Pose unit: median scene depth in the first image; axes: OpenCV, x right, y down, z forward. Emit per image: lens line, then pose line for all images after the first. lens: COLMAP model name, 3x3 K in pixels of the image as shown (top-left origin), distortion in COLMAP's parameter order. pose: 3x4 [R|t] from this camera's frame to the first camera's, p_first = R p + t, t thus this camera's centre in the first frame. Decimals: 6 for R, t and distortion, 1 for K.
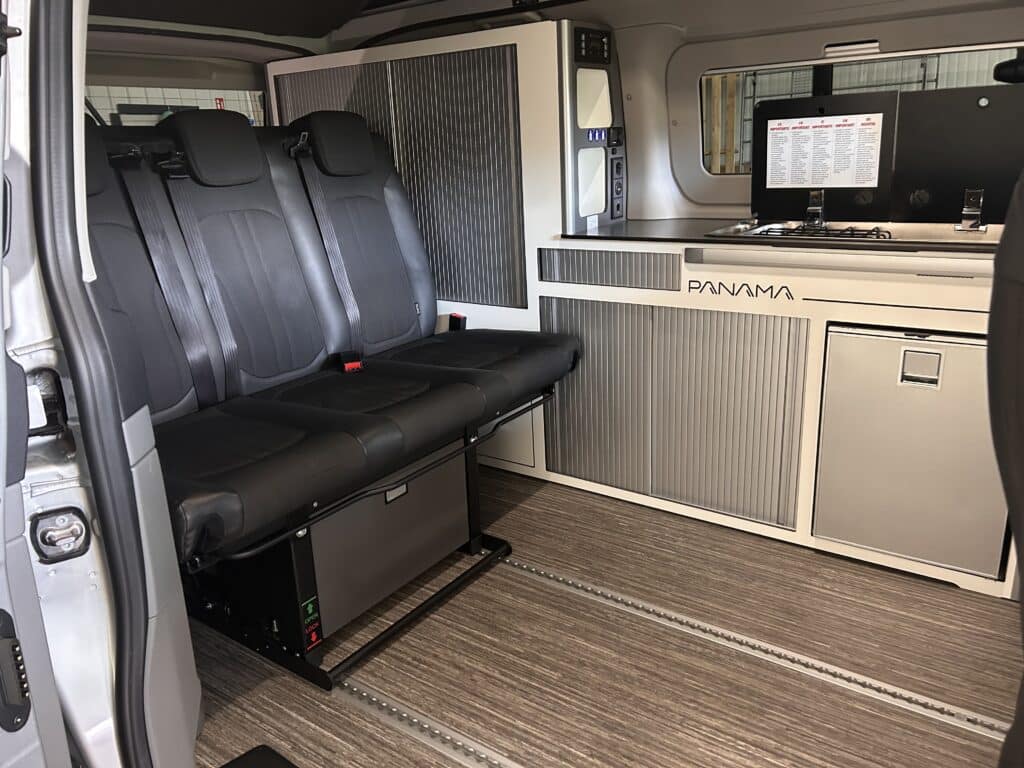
lens RADIAL K [[773.1, 0, 510.5], [0, 773.1, 378.7], [0, 0, 1]] dist [0.039984, -0.038846]
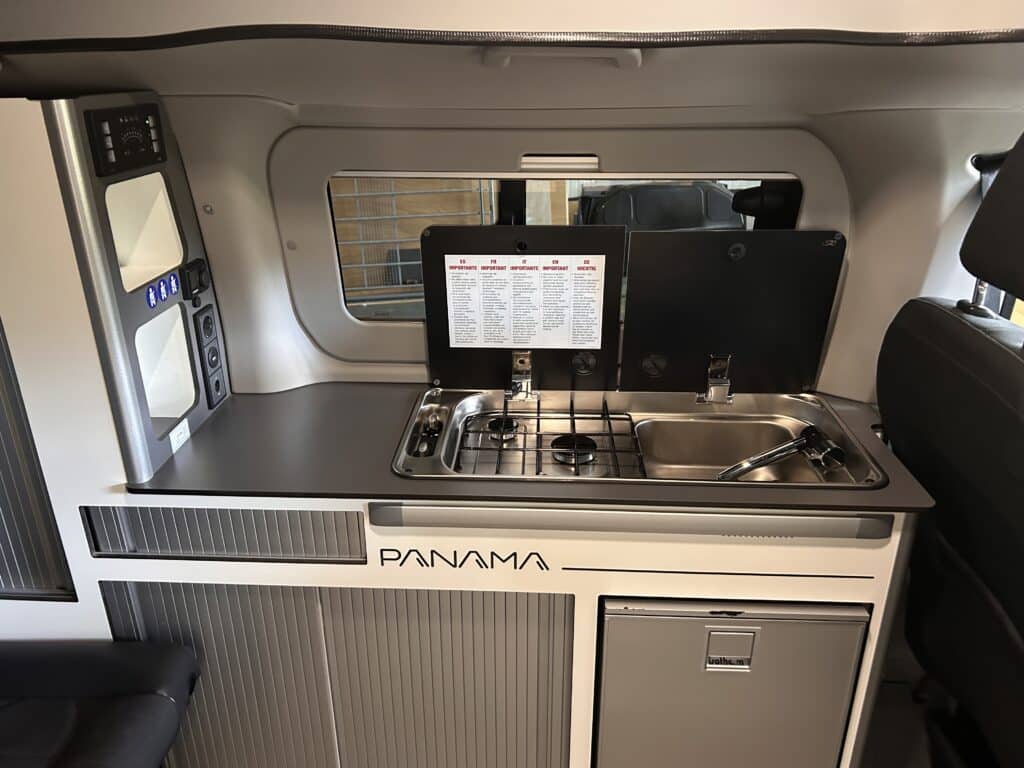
lens RADIAL K [[773.1, 0, 510.4], [0, 773.1, 388.9], [0, 0, 1]] dist [0.039984, -0.038846]
pose [[0.844740, -0.169795, 0.507527, 0.028260], [0.120663, 0.984344, 0.128480, -0.298054], [-0.521397, -0.047293, 0.852003, 0.412078]]
